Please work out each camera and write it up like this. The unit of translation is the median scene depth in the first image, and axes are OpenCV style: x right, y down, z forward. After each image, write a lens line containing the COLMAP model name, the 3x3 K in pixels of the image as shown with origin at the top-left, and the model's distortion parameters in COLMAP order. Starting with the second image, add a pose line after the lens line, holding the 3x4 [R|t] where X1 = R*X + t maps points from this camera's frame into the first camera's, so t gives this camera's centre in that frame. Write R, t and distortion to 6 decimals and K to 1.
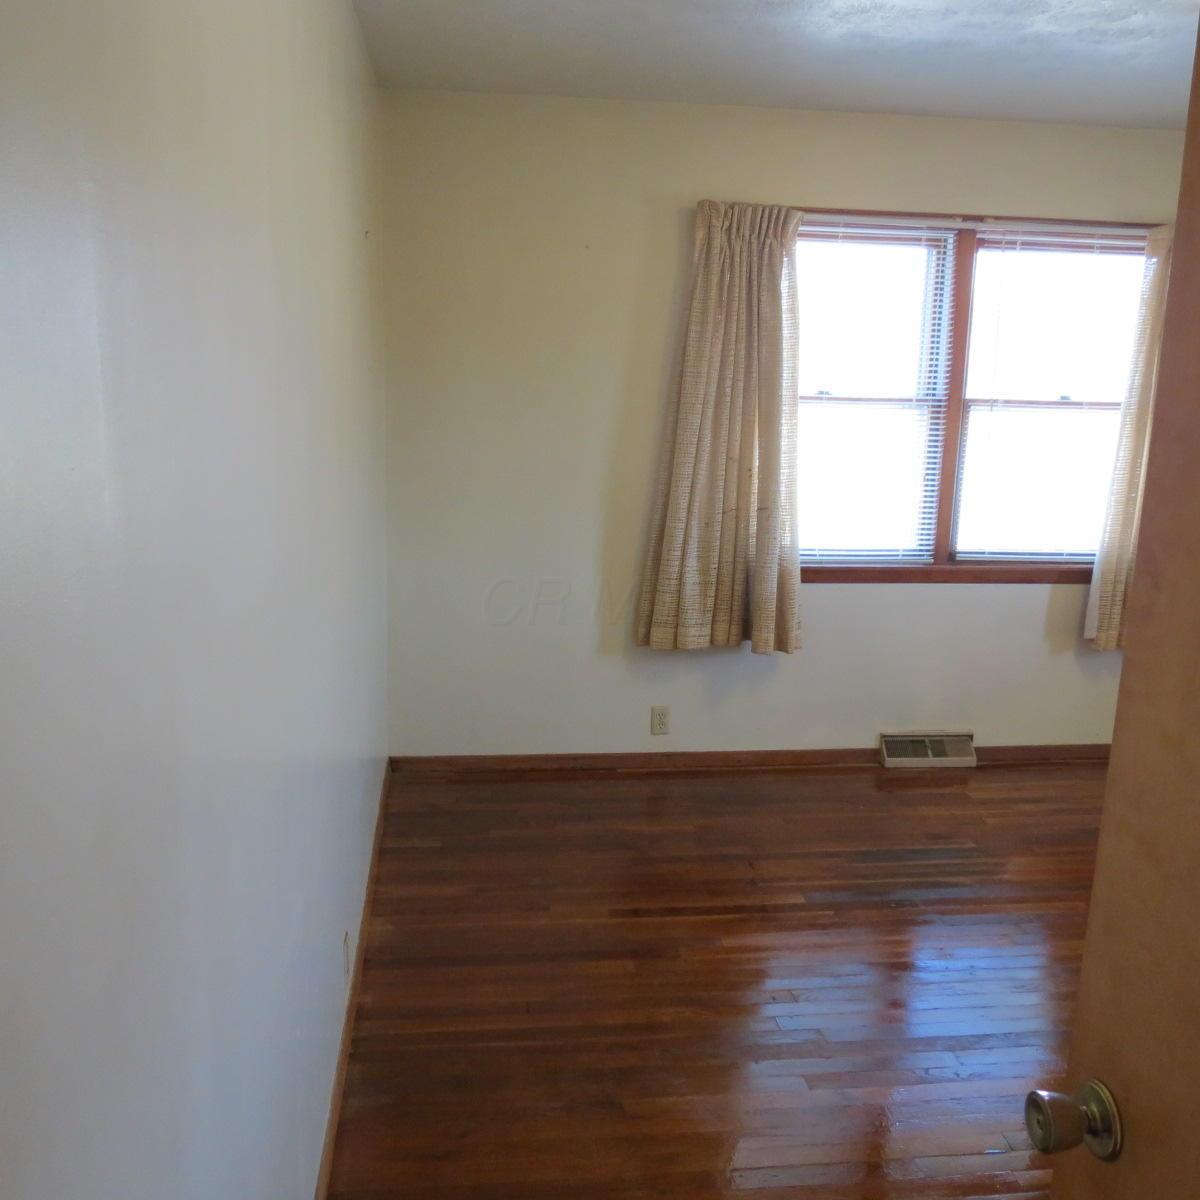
lens RADIAL K [[1135.0, 0, 604.1], [0, 1135.0, 601.5], [0, 0, 1]] dist [-0.031800, 0.000000]
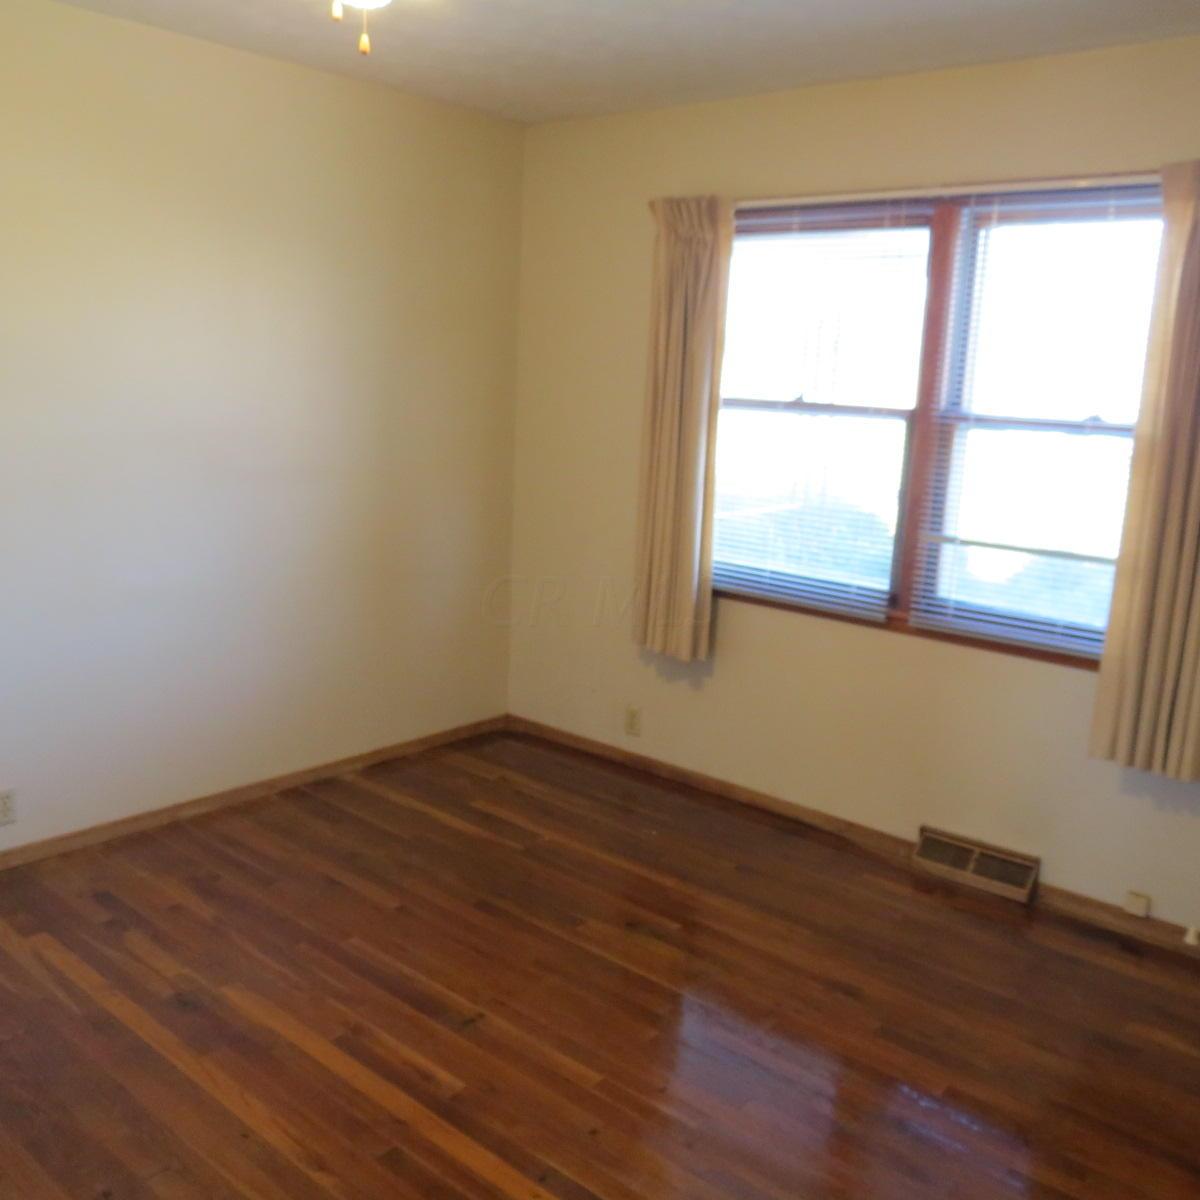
lens RADIAL K [[1135.0, 0, 597.6], [0, 1135.0, 608.6], [0, 0, 1]] dist [-0.031800, 0.000000]
pose [[0.665586, 0.160076, -0.728952, 0.787466], [-0.197603, 0.979668, 0.034707, -0.023113], [0.719687, 0.120942, 0.683684, 0.295925]]
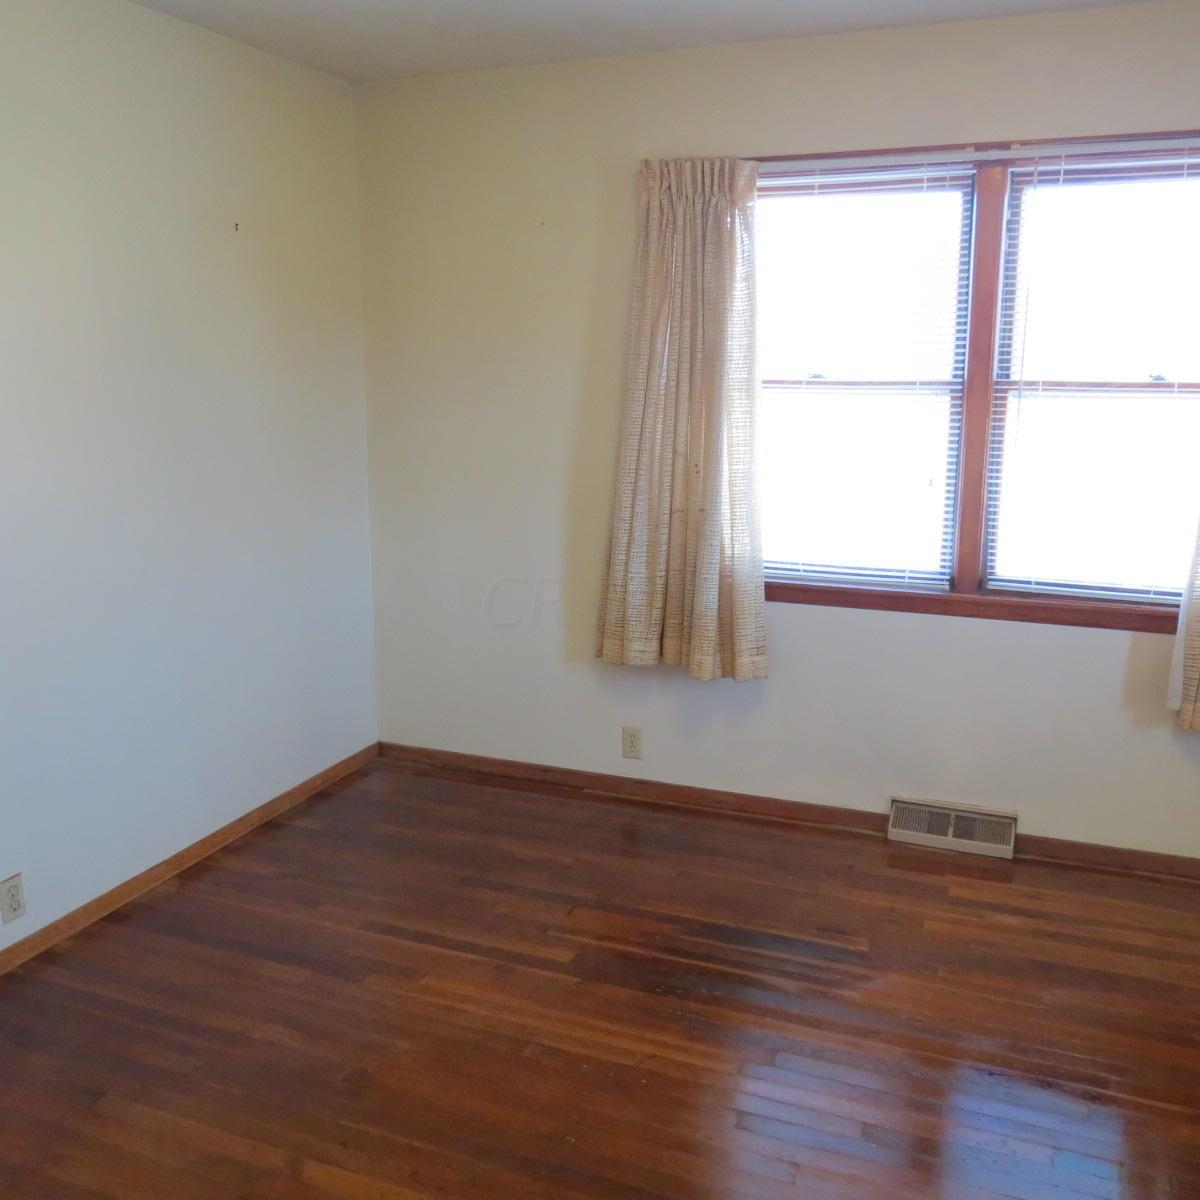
lens RADIAL K [[1135.0, 0, 591.2], [0, 1135.0, 599.8], [0, 0, 1]] dist [-0.031800, 0.000000]
pose [[0.875231, 0.075647, -0.477754, 0.469613], [-0.083432, 0.996501, 0.004942, -0.010763], [0.476456, 0.035535, 0.878480, 0.198438]]
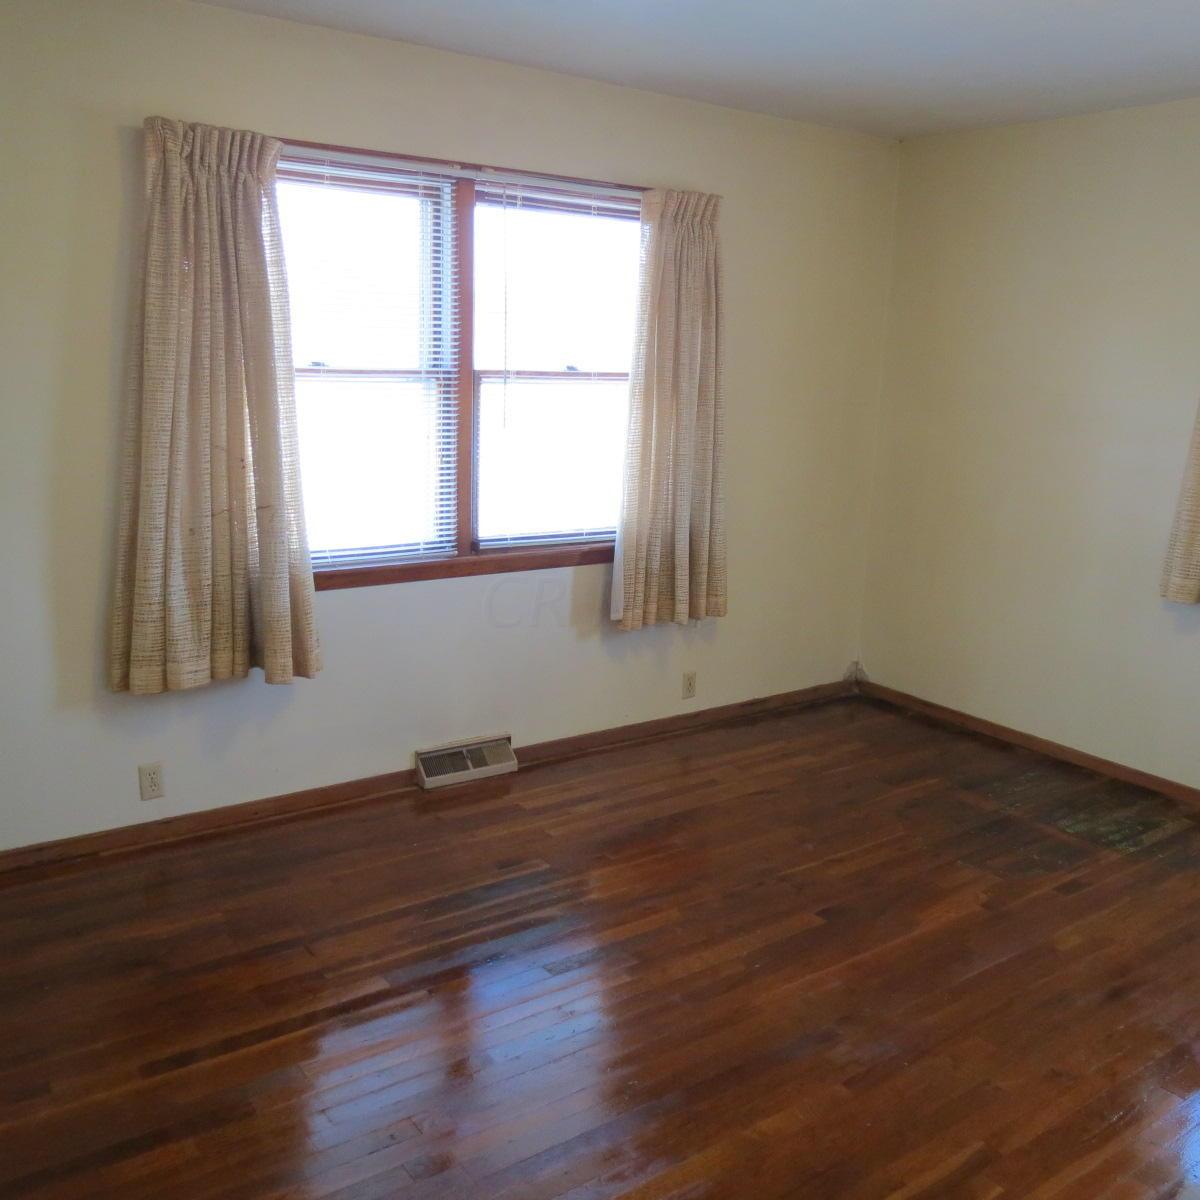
lens RADIAL K [[1135.0, 0, 604.7], [0, 1135.0, 596.3], [0, 0, 1]] dist [-0.031800, 0.000000]
pose [[0.874851, -0.098456, 0.474281, -0.036483], [0.092575, 0.995062, 0.035802, -0.023732], [-0.475464, 0.012585, 0.879645, 0.165061]]
